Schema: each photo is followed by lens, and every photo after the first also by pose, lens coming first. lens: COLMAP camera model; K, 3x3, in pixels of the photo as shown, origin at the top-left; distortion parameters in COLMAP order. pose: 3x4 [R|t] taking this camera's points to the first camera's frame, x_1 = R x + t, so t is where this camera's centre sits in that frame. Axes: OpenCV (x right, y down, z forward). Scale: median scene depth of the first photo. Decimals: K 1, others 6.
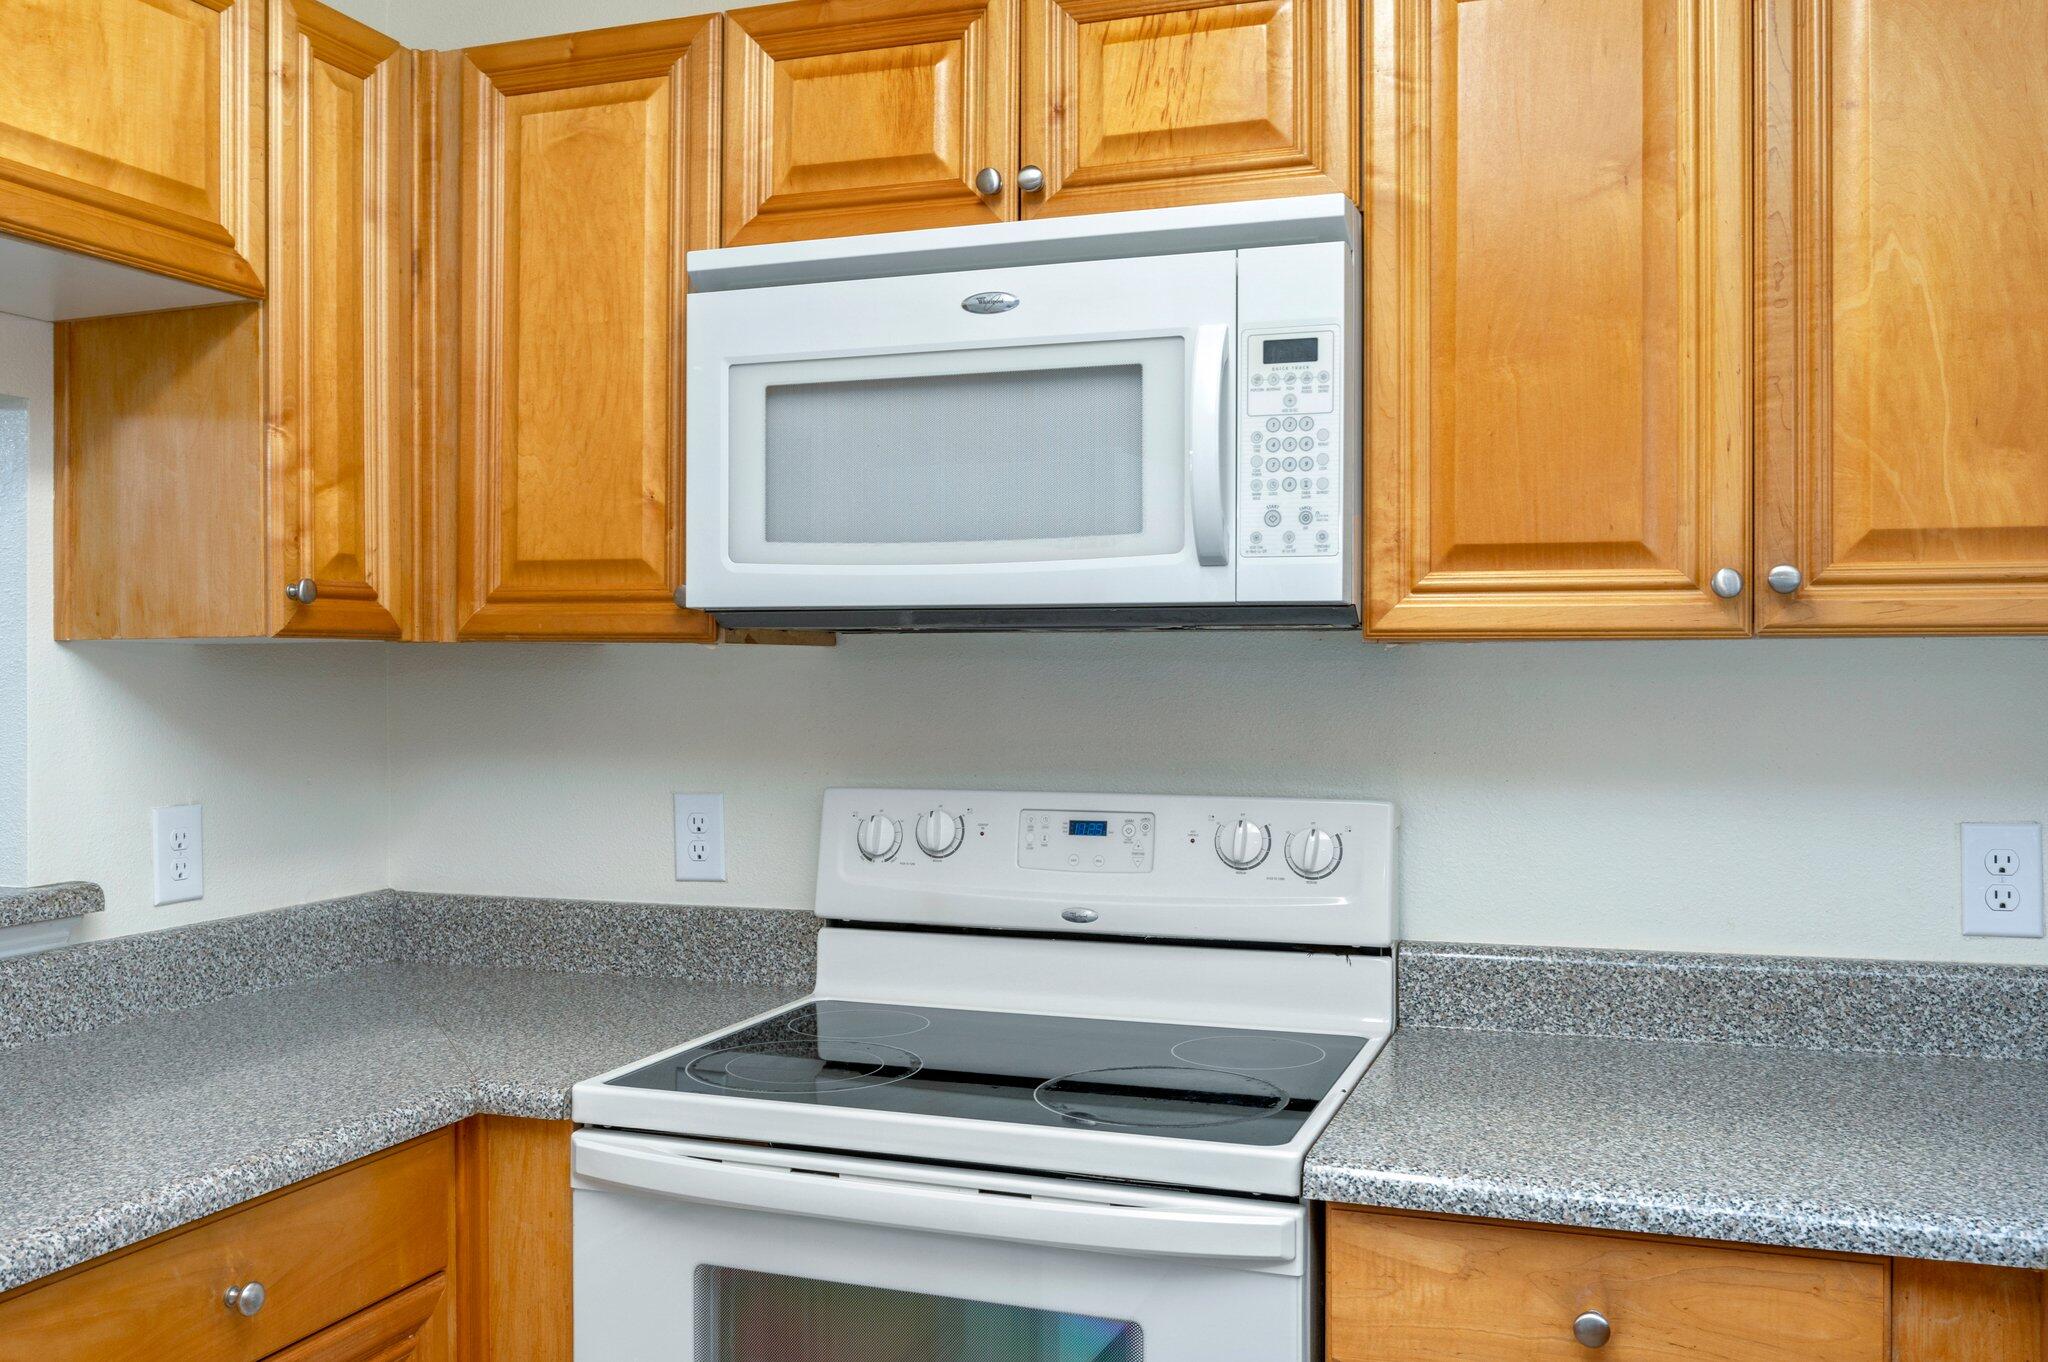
lens RADIAL K [[1759.9, 0, 1009.1], [0, 1759.9, 673.5], [0, 0, 1]] dist [-0.026809, 0.002302]
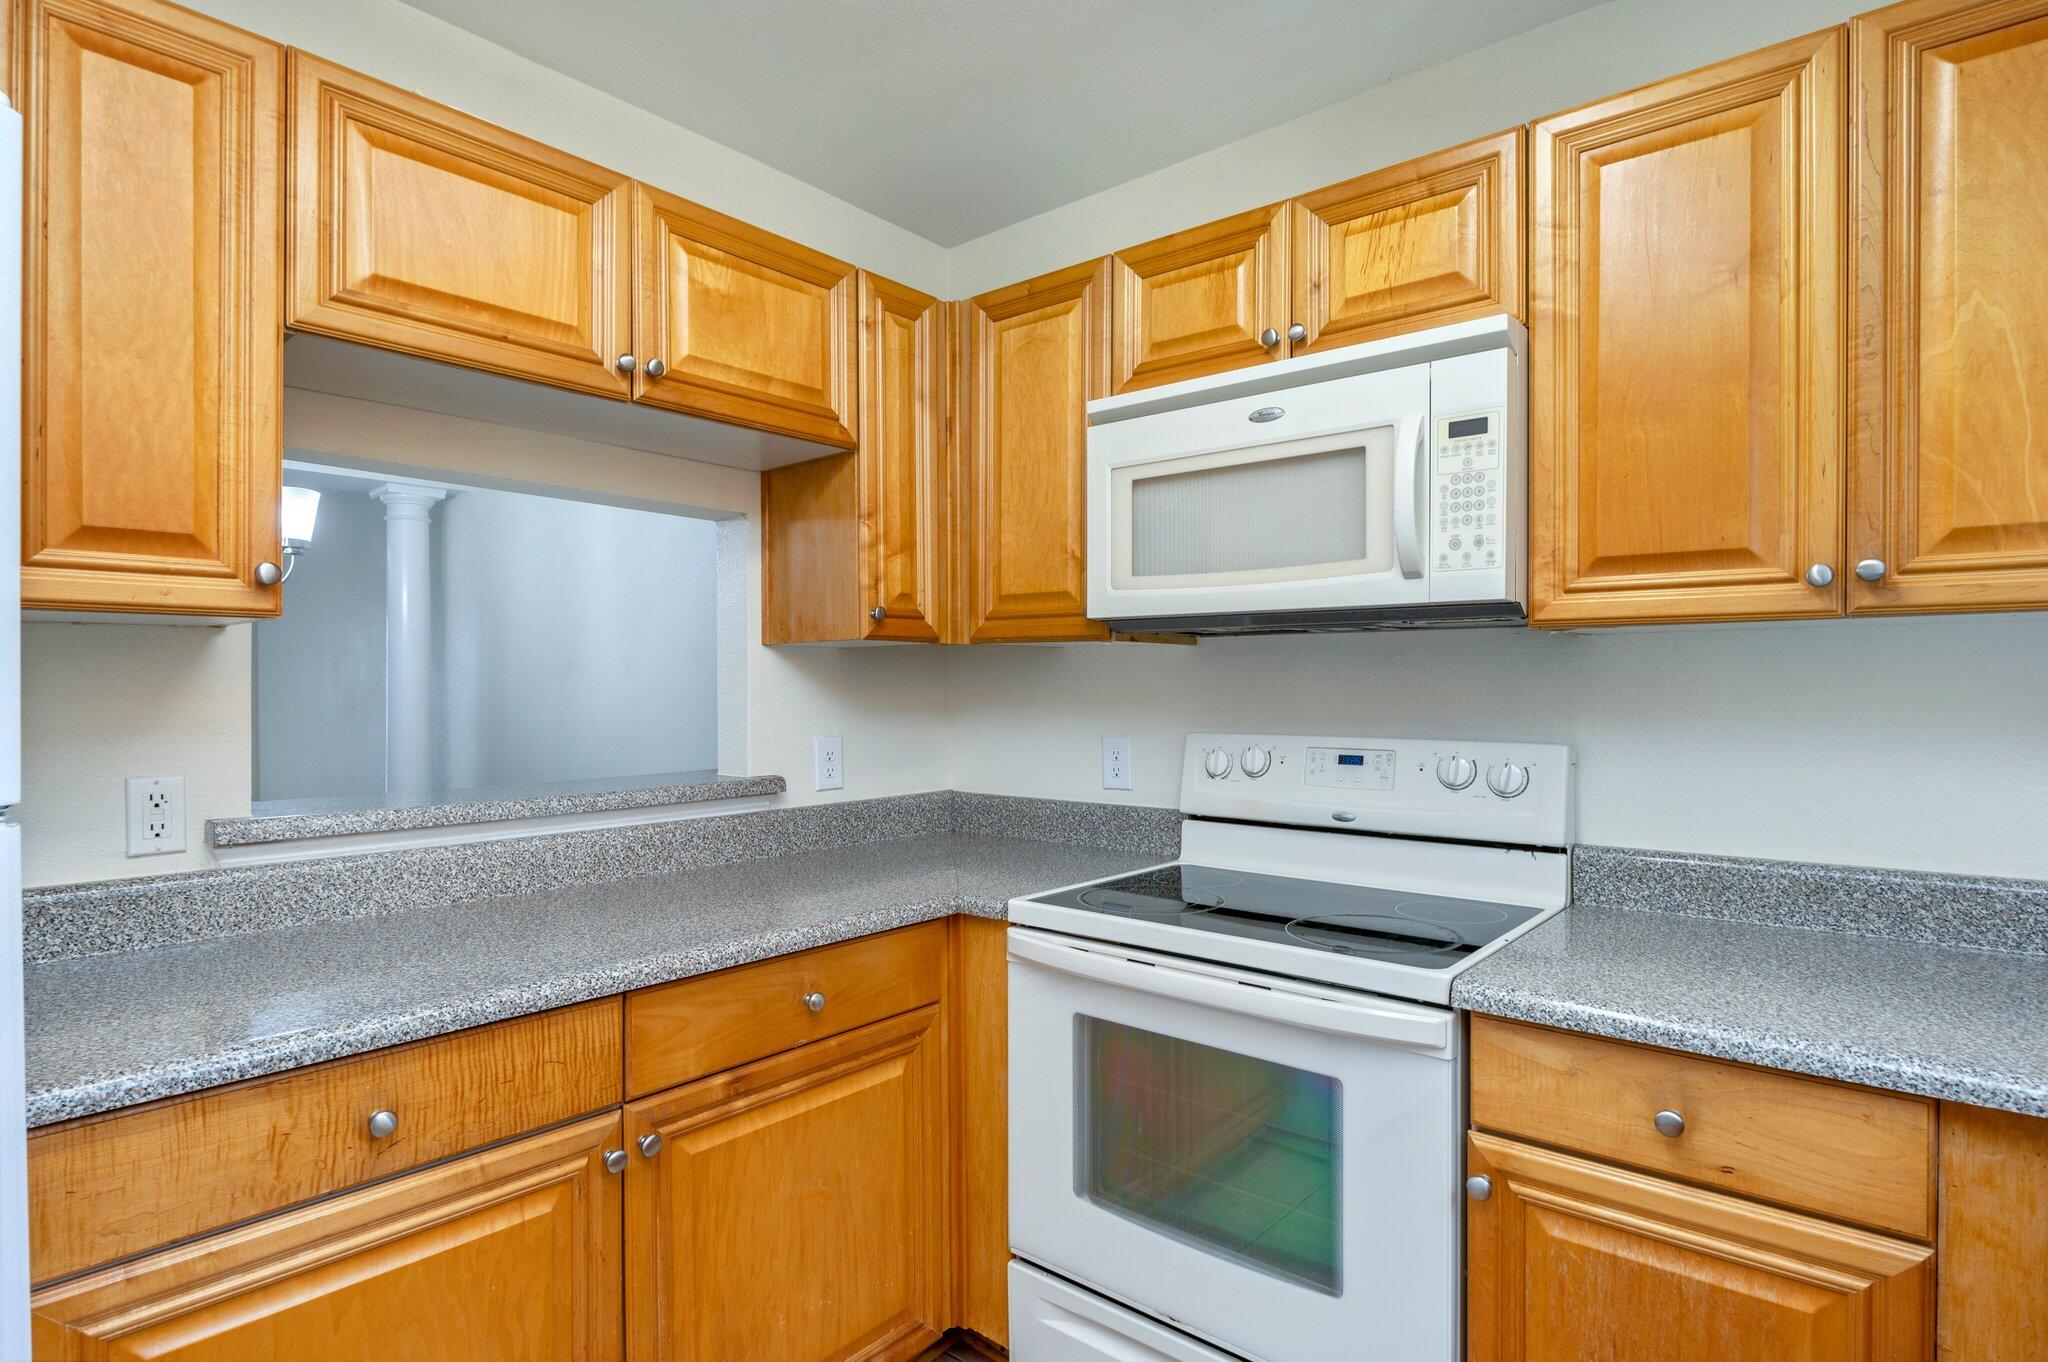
lens RADIAL K [[1064.9, 0, 1015.4], [0, 1064.9, 695.4], [0, 0, 1]] dist [-0.012397, 0.001259]
pose [[0.936085, 0.003487, -0.351756, 0.114674], [-0.000634, 0.999966, 0.008226, 0.029120], [0.351772, -0.007477, 0.936056, 0.044614]]
